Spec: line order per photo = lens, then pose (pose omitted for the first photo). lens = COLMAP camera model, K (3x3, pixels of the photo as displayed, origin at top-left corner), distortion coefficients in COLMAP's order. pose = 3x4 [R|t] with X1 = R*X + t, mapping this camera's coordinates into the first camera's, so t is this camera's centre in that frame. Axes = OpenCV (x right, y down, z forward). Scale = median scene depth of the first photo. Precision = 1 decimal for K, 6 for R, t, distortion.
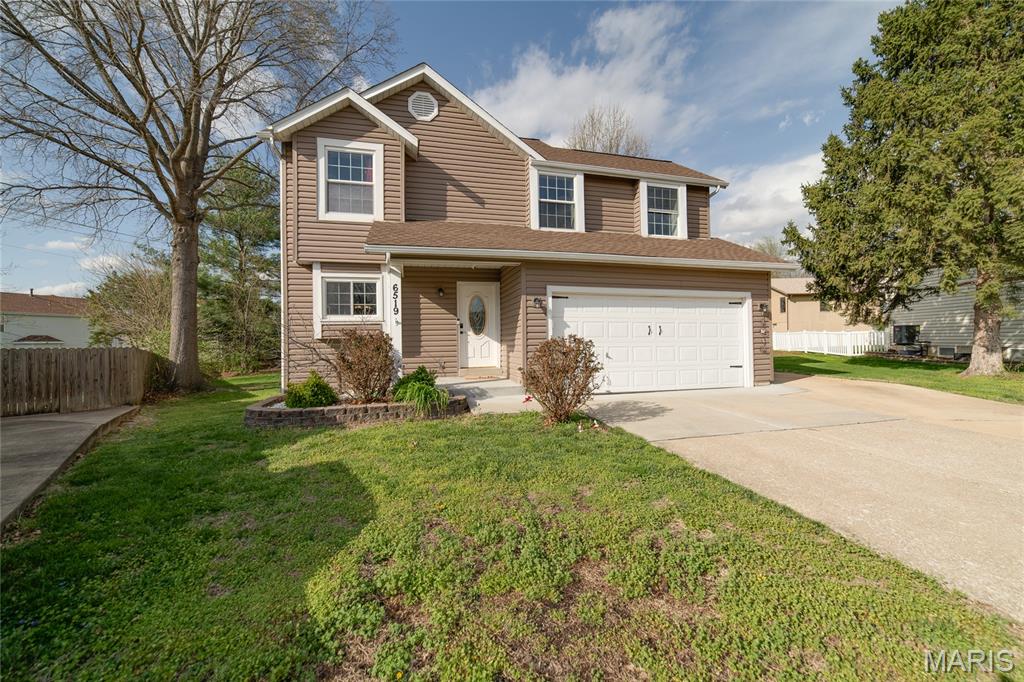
lens RADIAL K [[395.8, 0, 512.0], [0, 395.8, 341.0], [0, 0, 1]] dist [-0.000727, 0.000281]
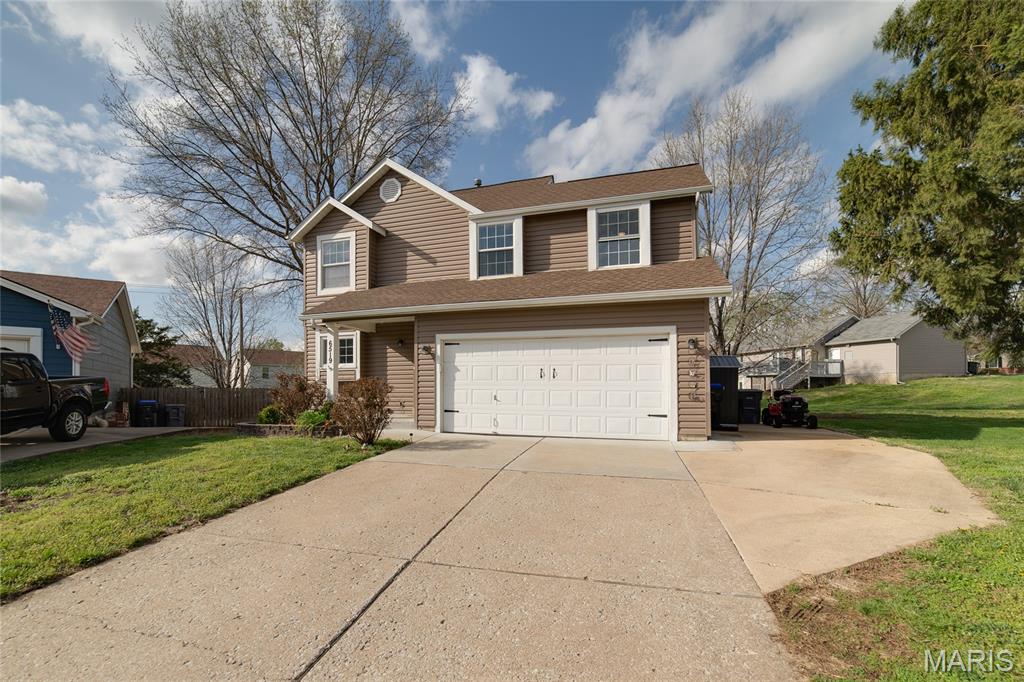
lens RADIAL K [[454.3, 0, 487.6], [0, 454.3, 391.5], [0, 0, 1]] dist [-0.002084, -0.000028]
pose [[0.836969, 0.013190, -0.547091, 0.780865], [-0.011356, 0.999913, 0.006735, 0.010713], [0.547132, 0.000576, 0.837046, -0.003953]]
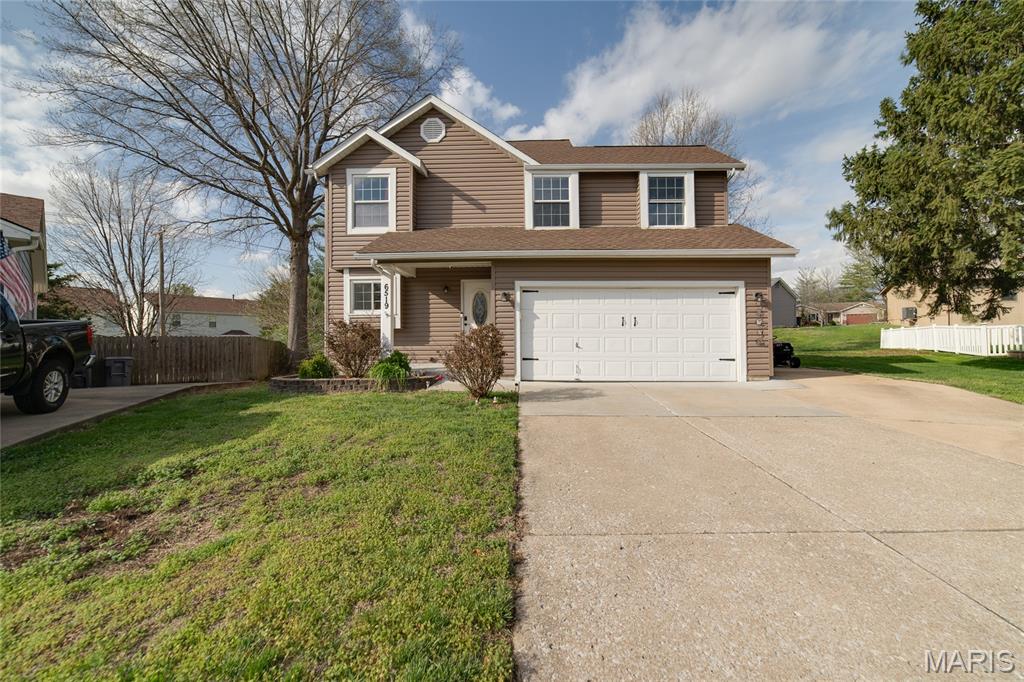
lens RADIAL K [[403.6, 0, 525.0], [0, 403.6, 338.4], [0, 0, 1]] dist [-0.004958, 0.000188]
pose [[0.961312, 0.007897, -0.275350, 0.360929], [-0.007829, 0.999968, 0.001346, 0.015963], [0.275352, 0.000861, 0.961343, -0.065119]]
